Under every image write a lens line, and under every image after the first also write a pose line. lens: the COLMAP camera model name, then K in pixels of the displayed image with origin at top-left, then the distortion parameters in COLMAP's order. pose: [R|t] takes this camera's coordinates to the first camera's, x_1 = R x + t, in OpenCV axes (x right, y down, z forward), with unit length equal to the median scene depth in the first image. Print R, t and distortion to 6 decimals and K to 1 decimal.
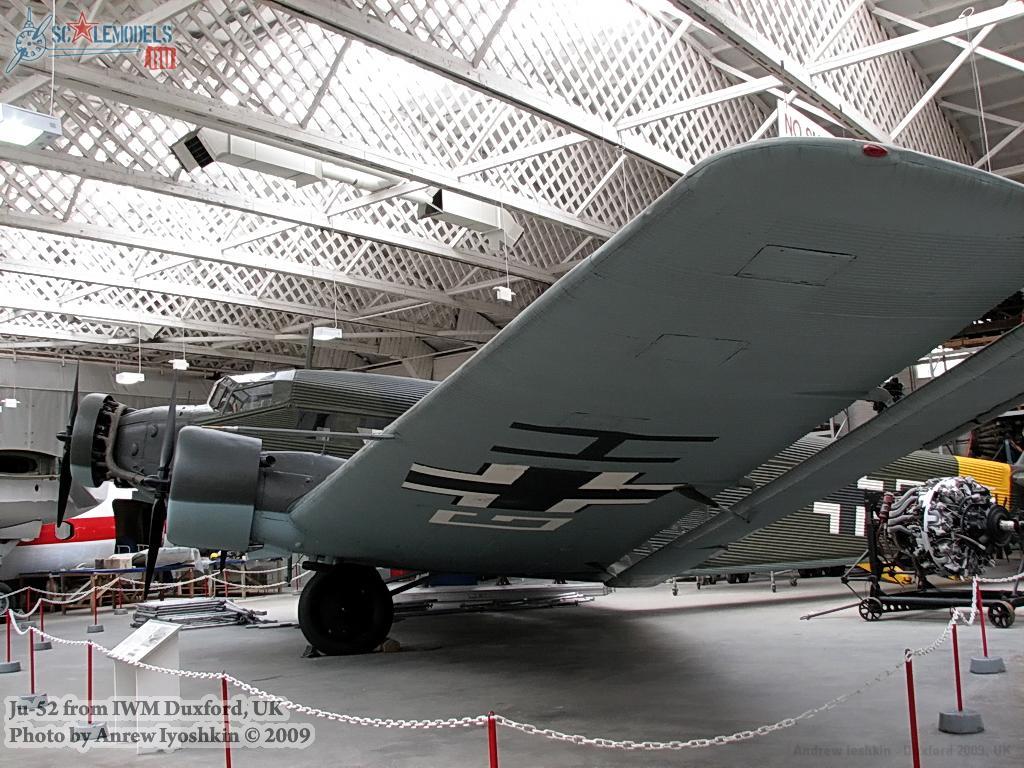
lens RADIAL K [[1109.0, 0, 503.9], [0, 1109.0, 361.8], [0, 0, 1]] dist [-0.209515, 0.298284]
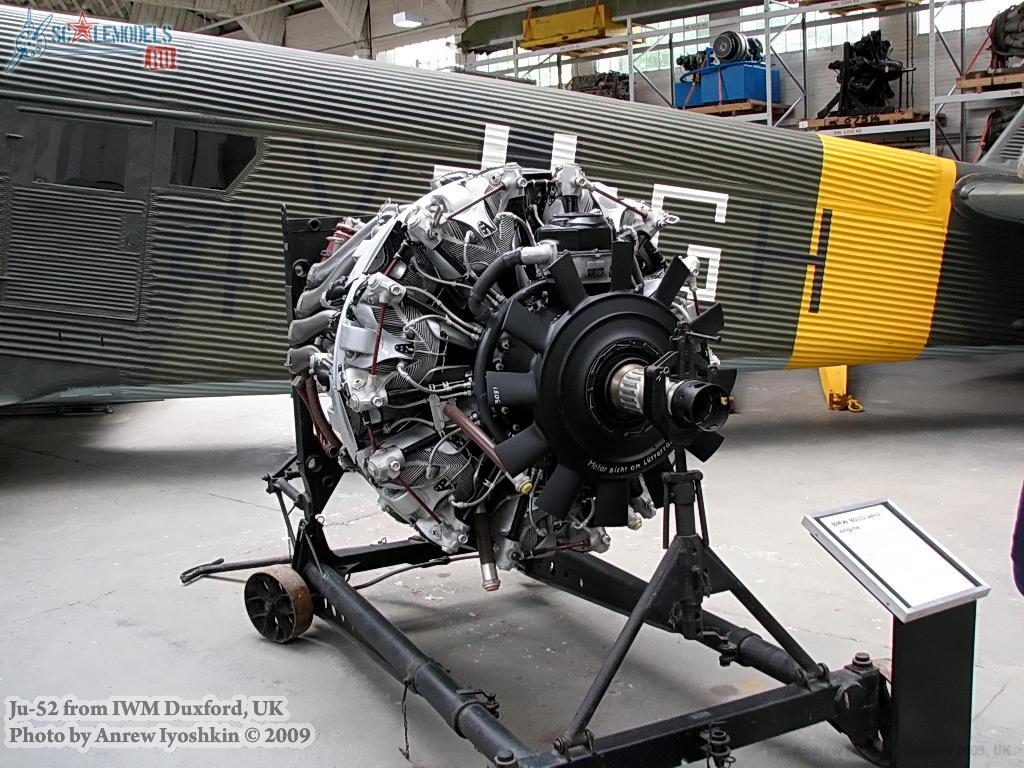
lens RADIAL K [[1109.0, 0, 503.9], [0, 1109.0, 361.8], [0, 0, 1]] dist [-0.209515, 0.298284]
pose [[0.996549, 0.031500, -0.076801, 0.331488], [-0.010228, 0.964749, 0.262972, 0.062994], [0.082377, -0.261279, 0.961742, 0.563297]]
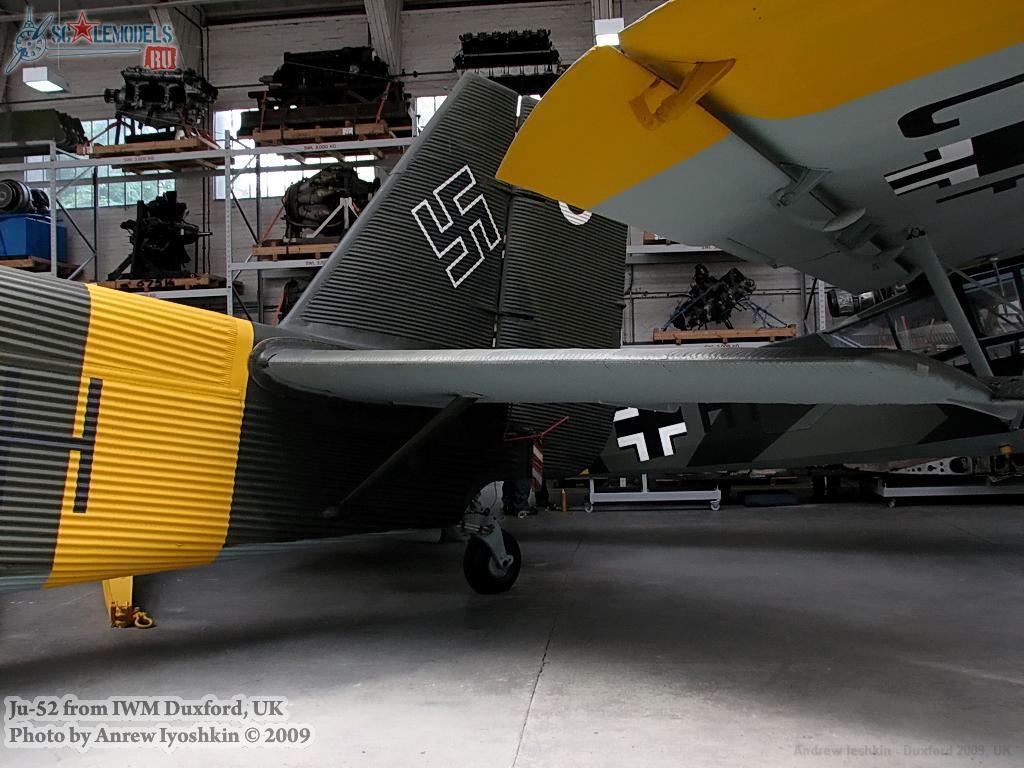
lens RADIAL K [[1109.0, 0, 503.9], [0, 1109.0, 361.8], [0, 0, 1]] dist [-0.209515, 0.298284]
pose [[0.858766, 0.044412, 0.510439, 0.360564], [-0.096049, 0.992529, 0.075235, 0.074007], [-0.503284, -0.113637, 0.856617, 0.651888]]
